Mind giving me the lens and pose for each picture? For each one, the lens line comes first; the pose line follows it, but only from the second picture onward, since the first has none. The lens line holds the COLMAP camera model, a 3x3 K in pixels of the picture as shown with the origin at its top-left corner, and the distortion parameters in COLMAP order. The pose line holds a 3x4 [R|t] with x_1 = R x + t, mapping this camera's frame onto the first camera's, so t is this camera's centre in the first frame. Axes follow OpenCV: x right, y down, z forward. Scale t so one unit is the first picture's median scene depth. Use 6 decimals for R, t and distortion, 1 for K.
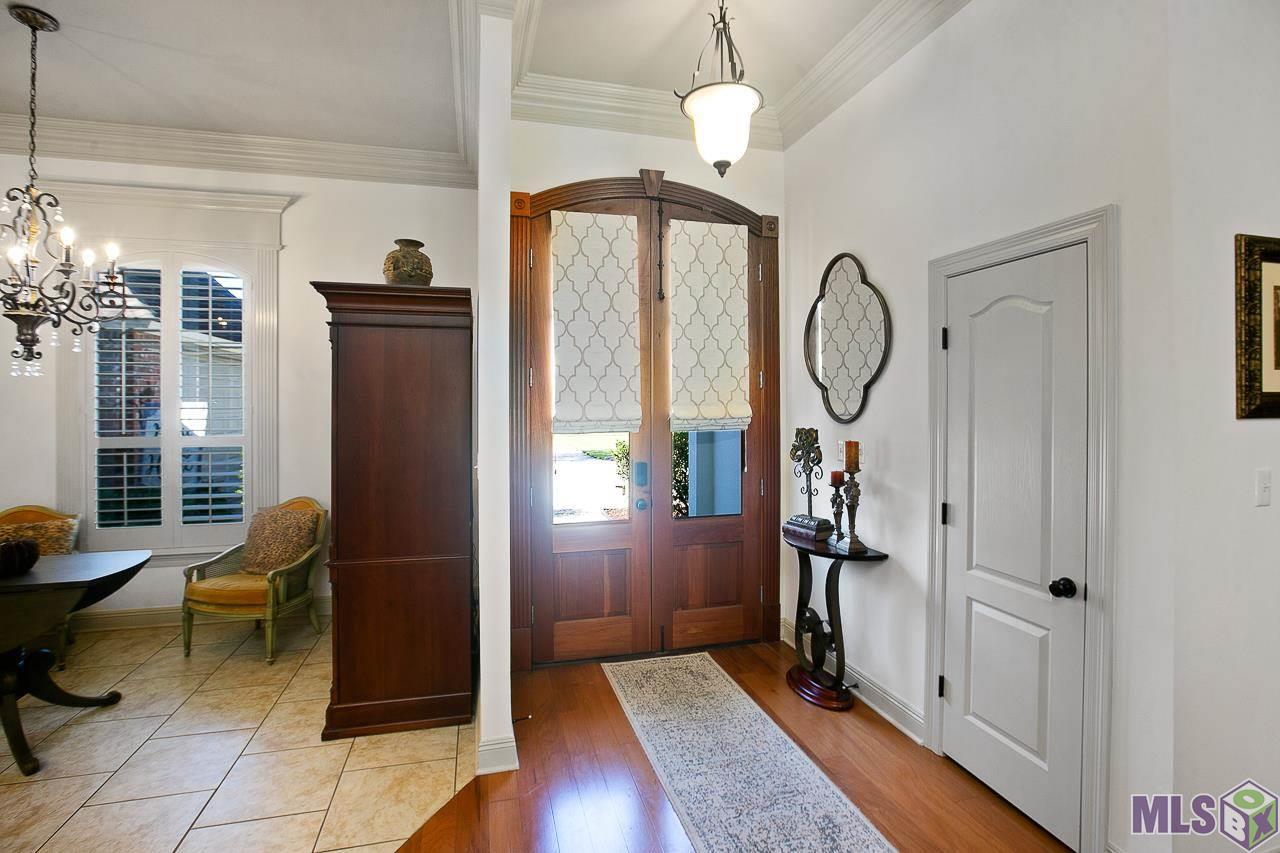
lens RADIAL K [[593.4, 0, 636.6], [0, 593.4, 406.7], [0, 0, 1]] dist [-0.039677, 0.012880]
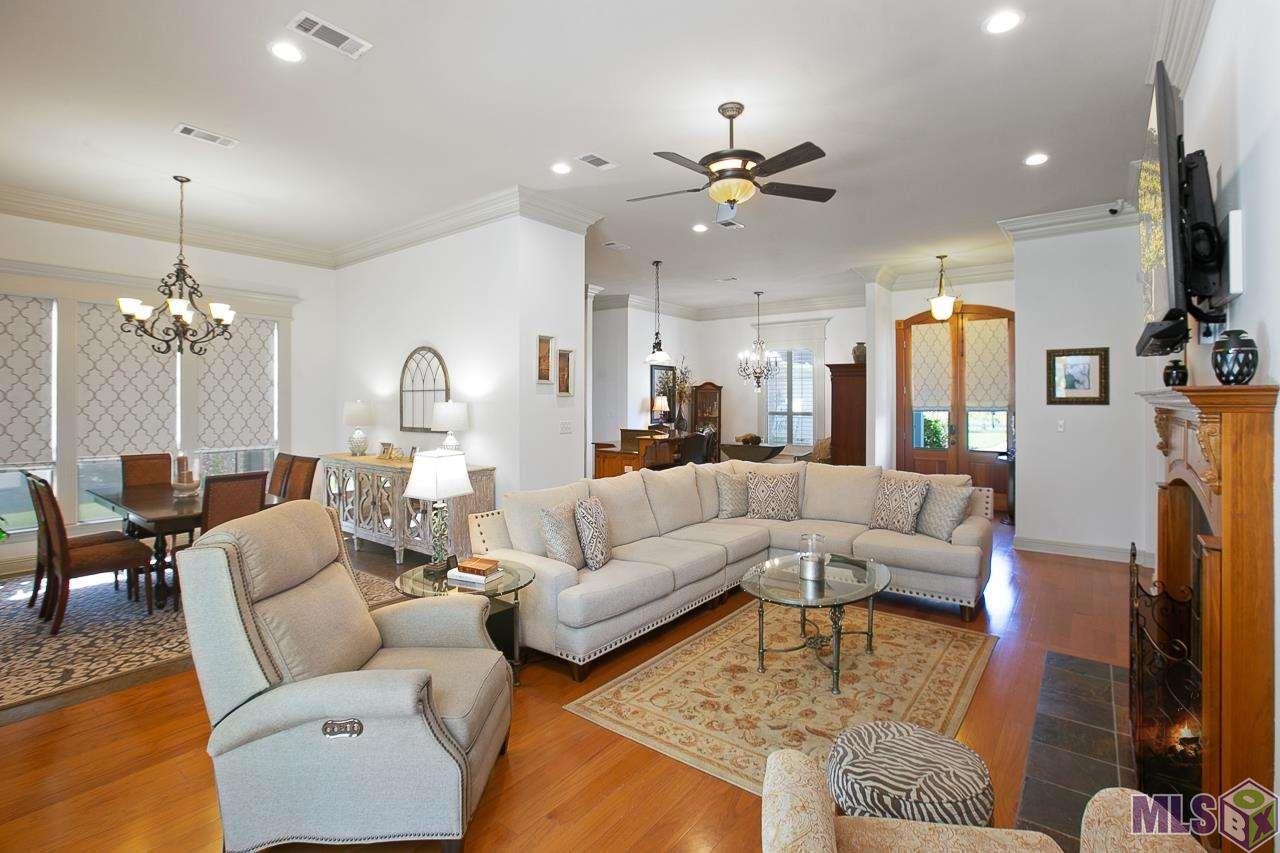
lens RADIAL K [[593.4, 0, 636.6], [0, 593.4, 406.7], [0, 0, 1]] dist [-0.039677, 0.012880]
pose [[0.610002, 0.008249, -0.792357, 1.161126], [-0.003436, 0.999964, 0.007766, 0.007263], [0.792392, -0.002015, 0.610008, -1.523321]]
